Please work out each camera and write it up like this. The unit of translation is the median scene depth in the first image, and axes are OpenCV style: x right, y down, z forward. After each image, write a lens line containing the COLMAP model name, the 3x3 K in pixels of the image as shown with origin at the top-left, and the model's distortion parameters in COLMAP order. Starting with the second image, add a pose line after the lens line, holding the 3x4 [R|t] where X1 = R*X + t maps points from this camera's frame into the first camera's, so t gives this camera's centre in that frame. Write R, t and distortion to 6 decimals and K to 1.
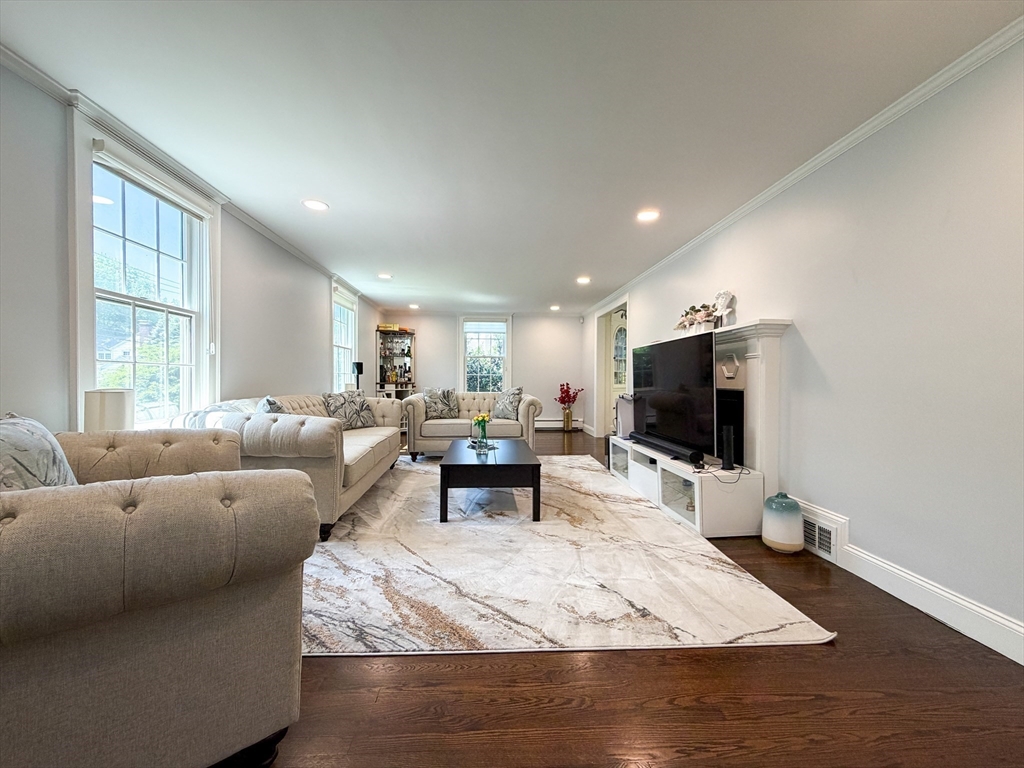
lens RADIAL K [[407.6, 0, 506.1], [0, 407.6, 383.4], [0, 0, 1]] dist [-0.000056, -0.000132]
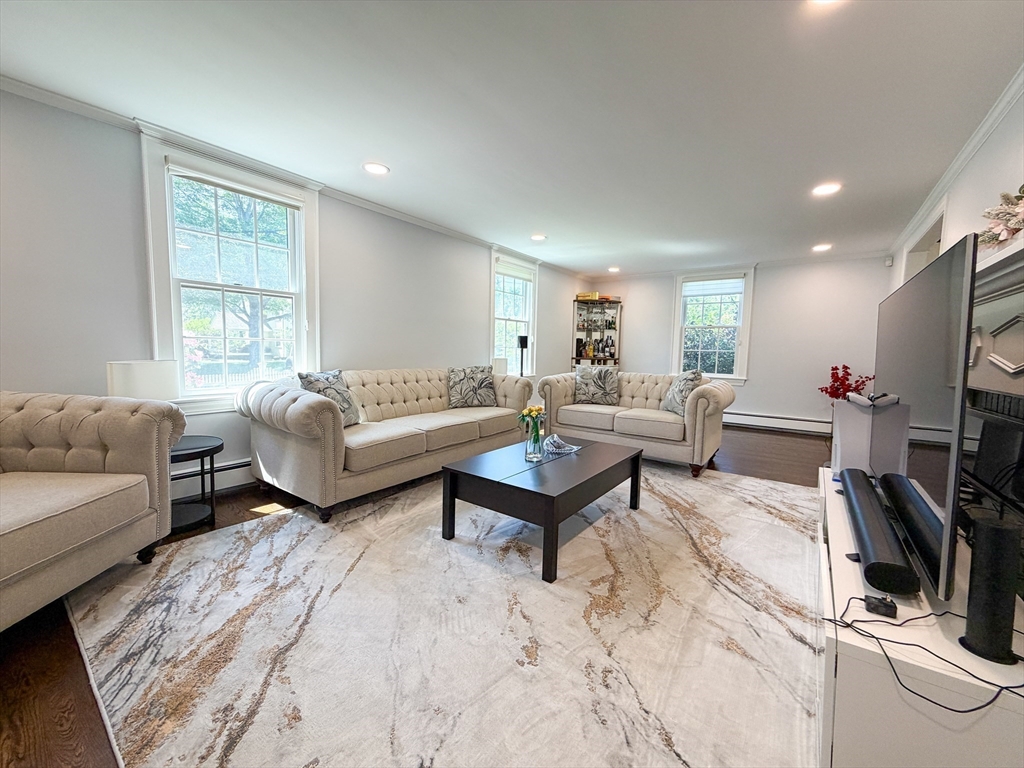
lens RADIAL K [[407.6, 0, 506.1], [0, 407.6, 383.4], [0, 0, 1]] dist [-0.000056, -0.000132]
pose [[0.767088, 0.066369, -0.638100, 0.287120], [-0.023908, 0.996901, 0.074947, -0.015377], [0.641096, -0.042236, 0.766297, 0.326740]]
